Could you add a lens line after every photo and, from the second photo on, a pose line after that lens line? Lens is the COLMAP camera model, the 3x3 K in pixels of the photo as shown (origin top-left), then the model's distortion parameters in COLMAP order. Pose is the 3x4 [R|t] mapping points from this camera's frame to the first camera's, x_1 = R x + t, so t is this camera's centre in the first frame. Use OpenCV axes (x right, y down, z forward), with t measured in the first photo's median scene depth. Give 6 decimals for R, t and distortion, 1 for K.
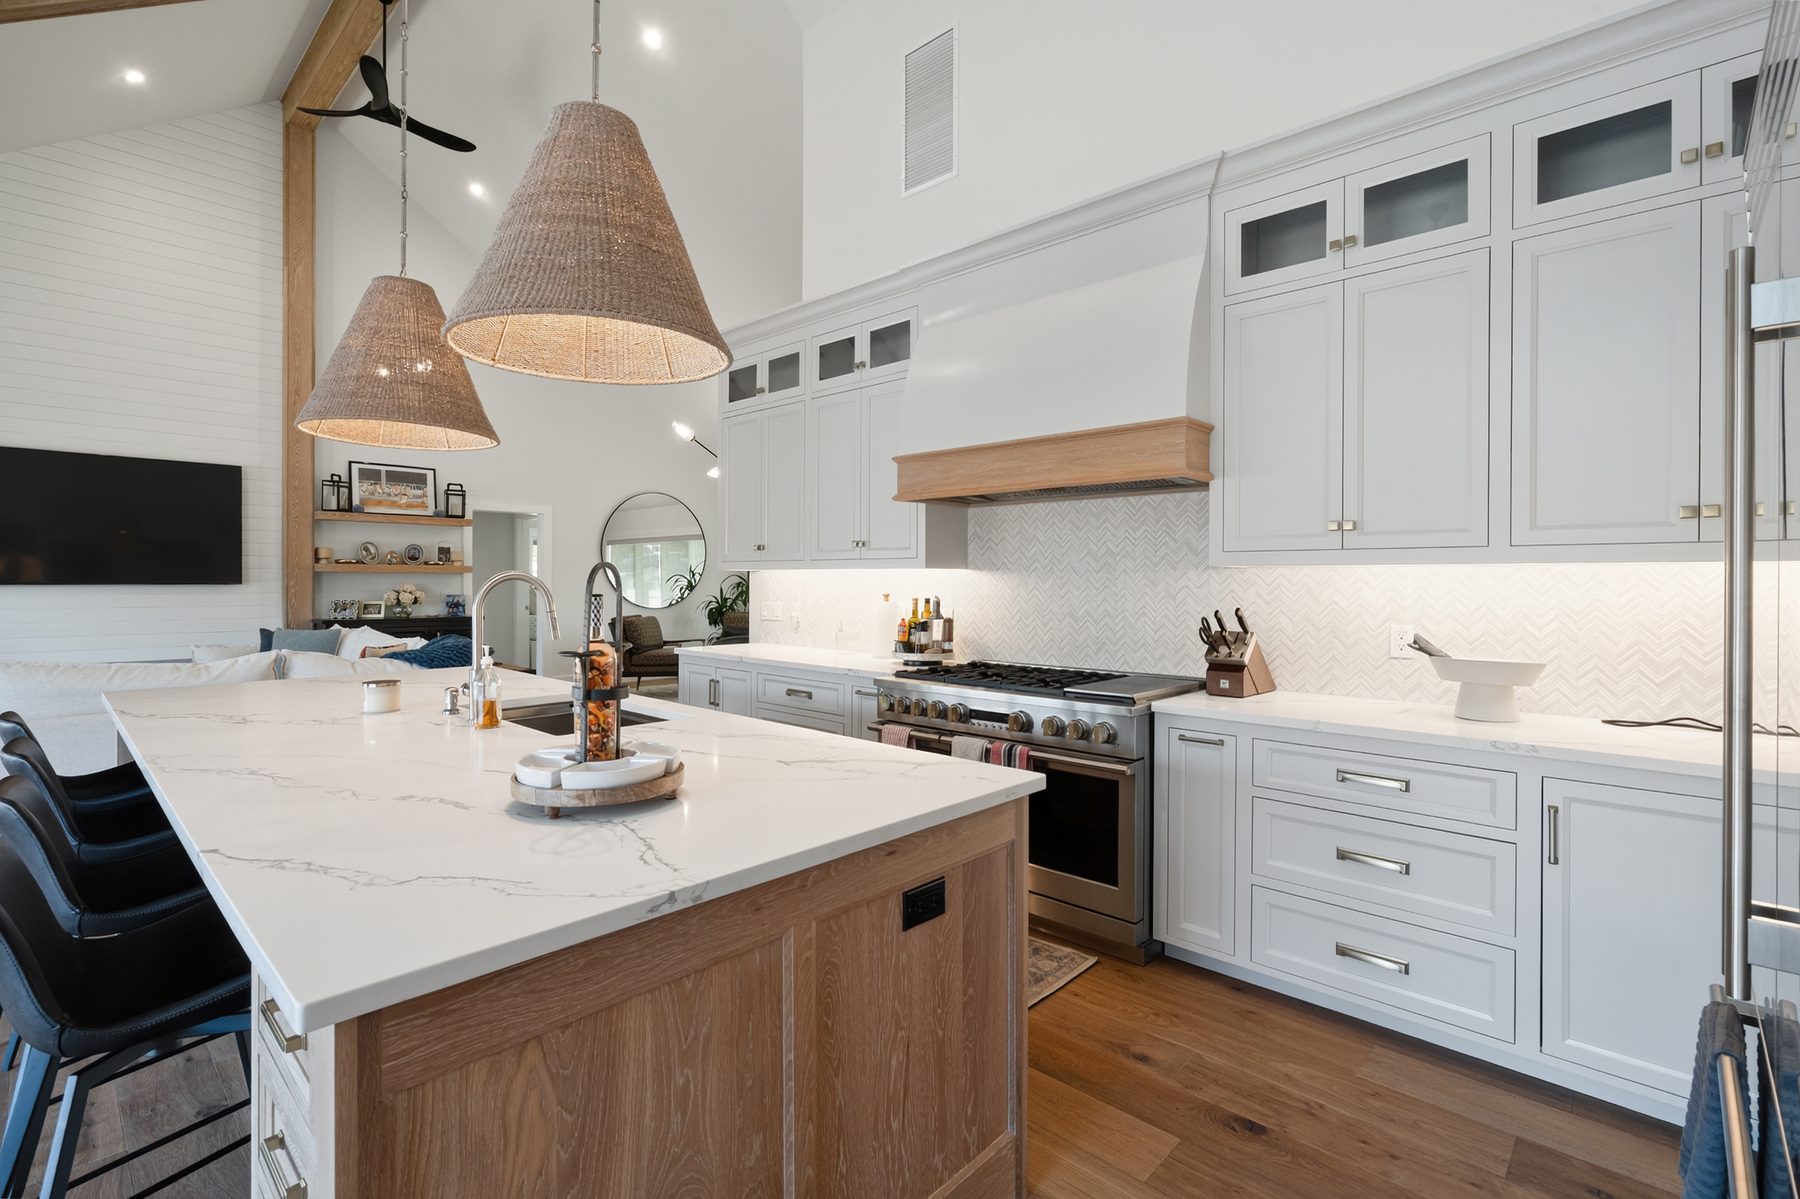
lens RADIAL K [[822.1, 0, 901.0], [0, 822.1, 589.6], [0, 0, 1]] dist [-0.004911, 0.002539]
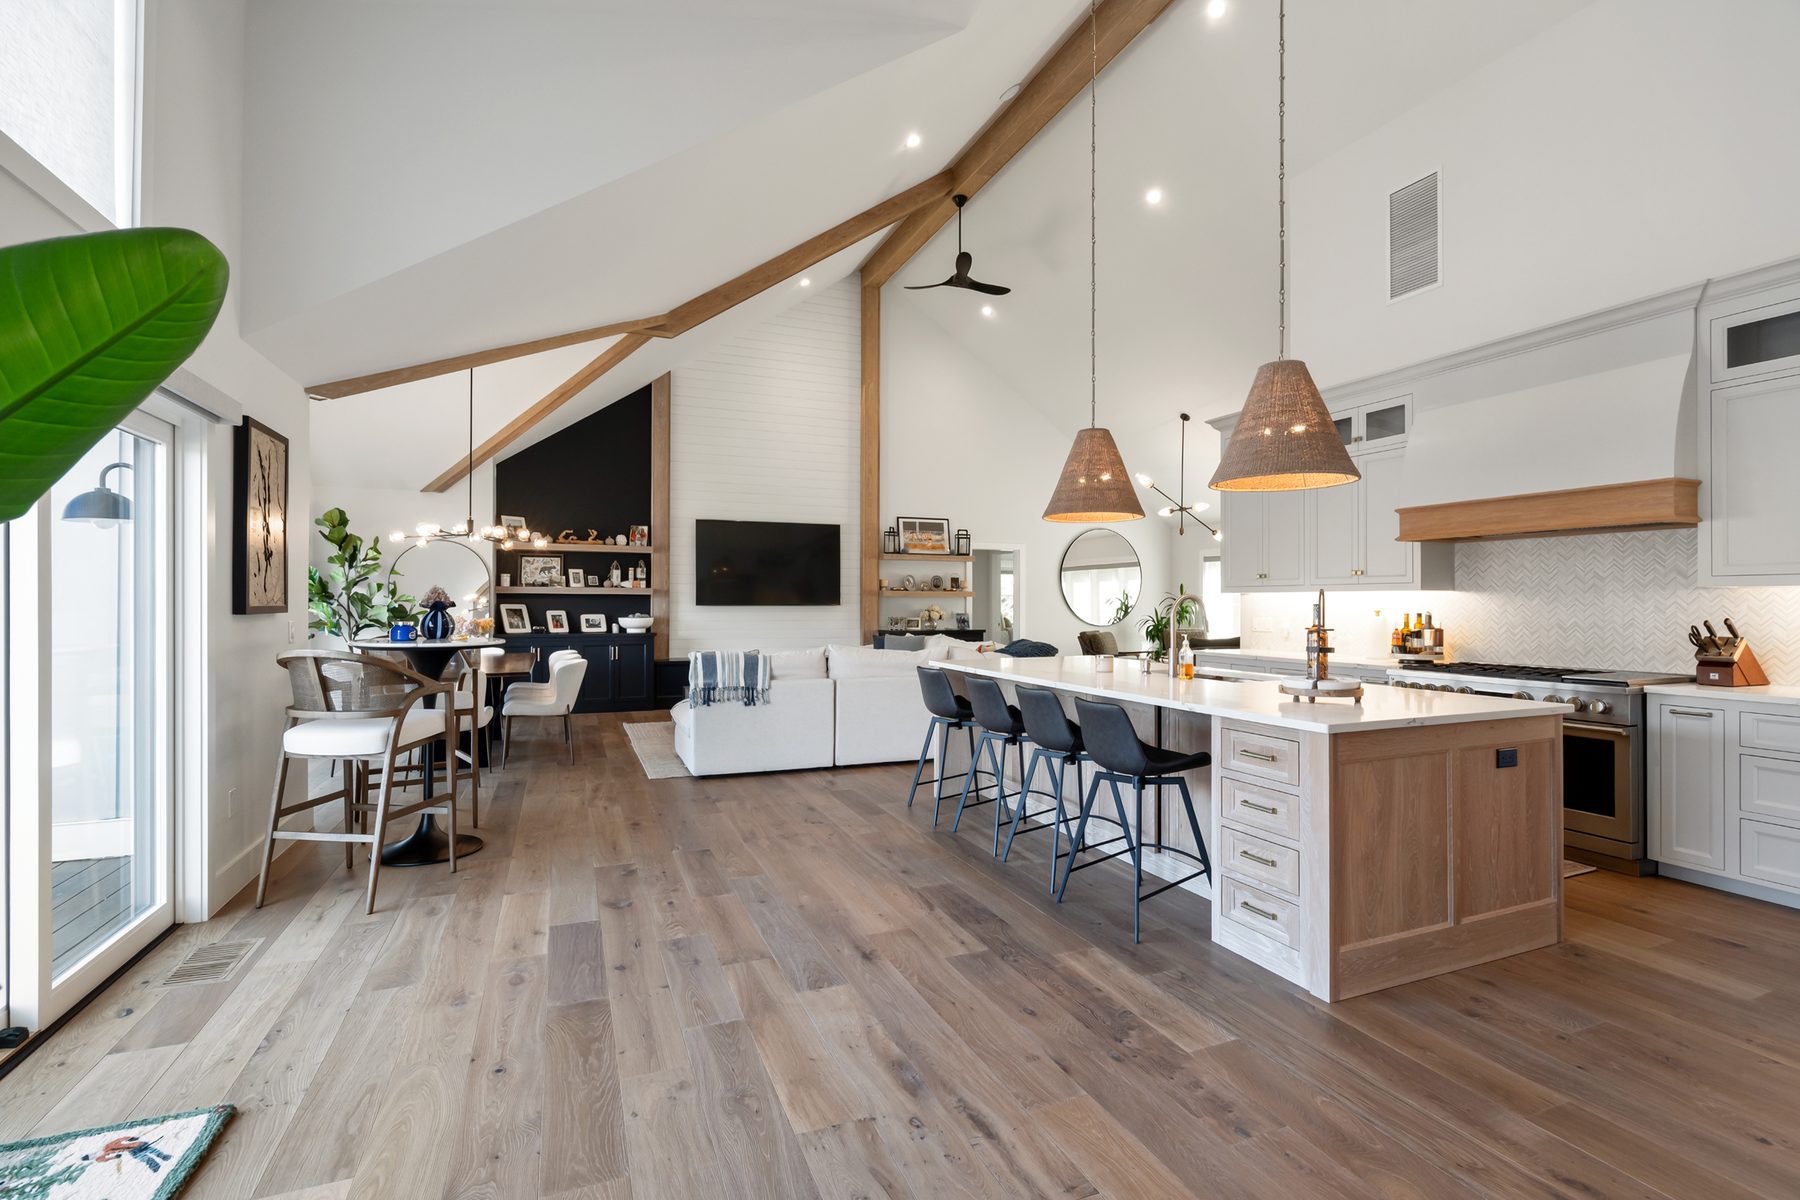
lens RADIAL K [[822.1, 0, 898.2], [0, 822.1, 600.0], [0, 0, 1]] dist [-0.004911, 0.002539]
pose [[0.910690, -0.003665, -0.413074, -0.207700], [-0.002891, 0.999880, -0.015245, 0.013506], [0.413081, 0.015078, 0.910570, -0.604092]]
